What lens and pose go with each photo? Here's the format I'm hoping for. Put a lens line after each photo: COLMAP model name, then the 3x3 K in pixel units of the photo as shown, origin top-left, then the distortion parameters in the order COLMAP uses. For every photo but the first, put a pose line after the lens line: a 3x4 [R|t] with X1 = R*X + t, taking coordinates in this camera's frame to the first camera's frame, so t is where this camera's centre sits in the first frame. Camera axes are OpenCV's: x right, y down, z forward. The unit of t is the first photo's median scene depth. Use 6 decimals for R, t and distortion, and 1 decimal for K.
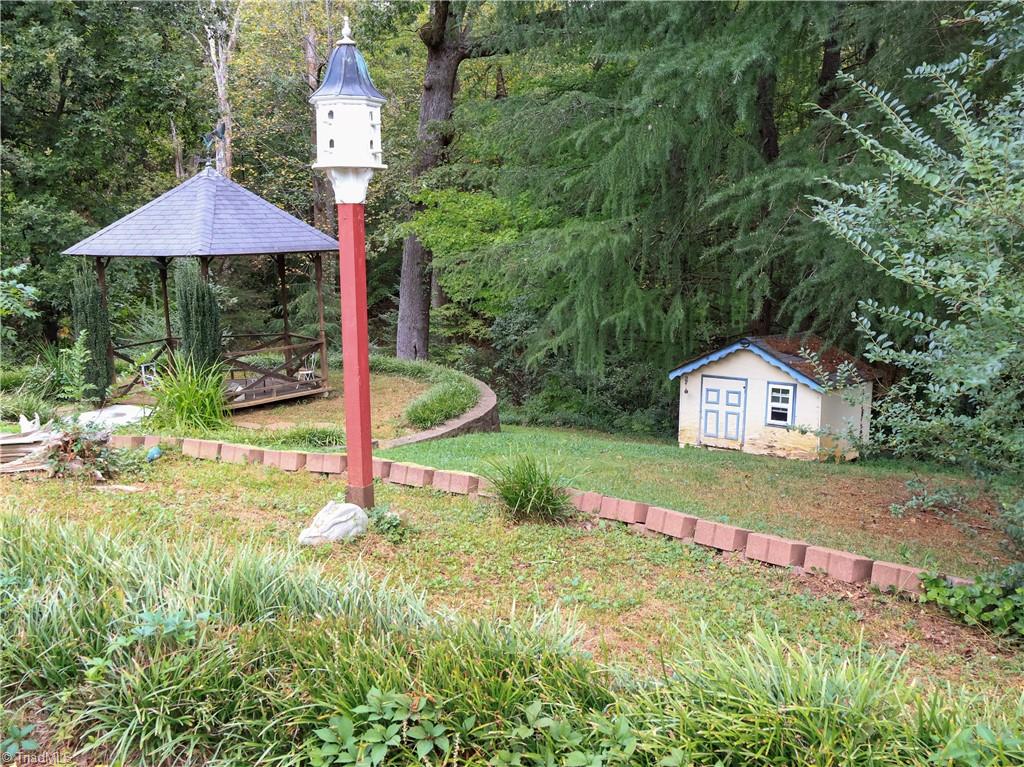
lens RADIAL K [[894.3, 0, 551.5], [0, 894.3, 385.0], [0, 0, 1]] dist [0.001777, -0.001563]
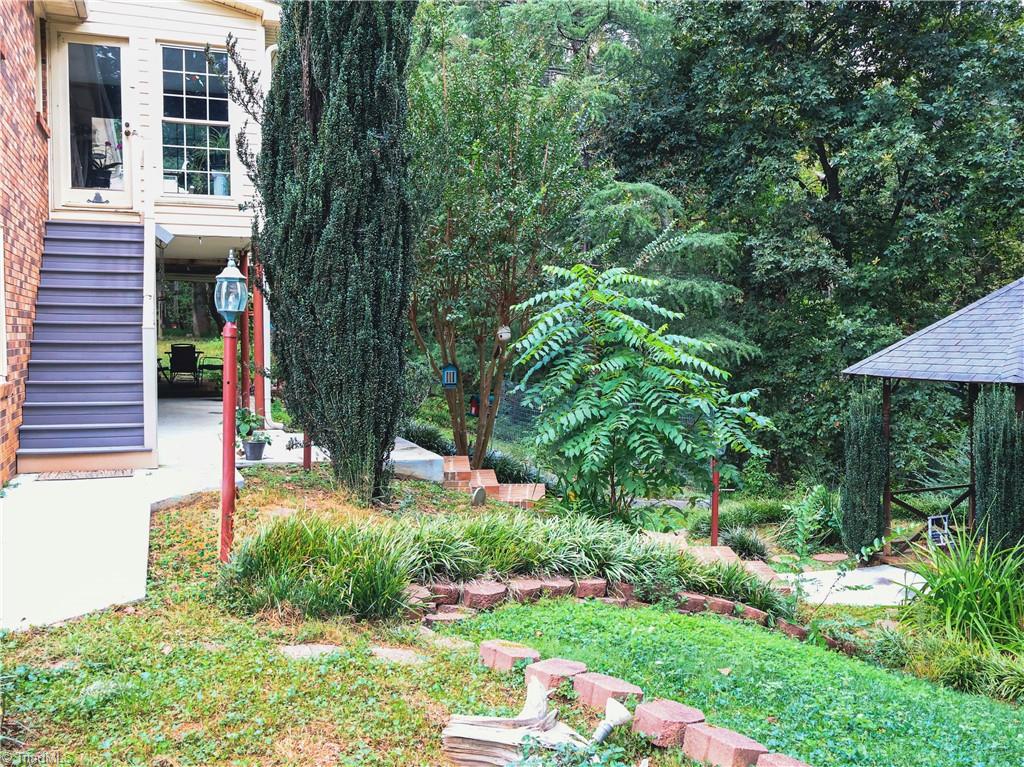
lens RADIAL K [[894.3, 0, 551.5], [0, 894.3, 385.0], [0, 0, 1]] dist [0.001777, -0.001563]
pose [[0.630604, 0.050152, -0.774482, -0.053823], [-0.148058, 0.987357, -0.056617, -0.033873], [0.761851, 0.150371, 0.630057, 0.192263]]
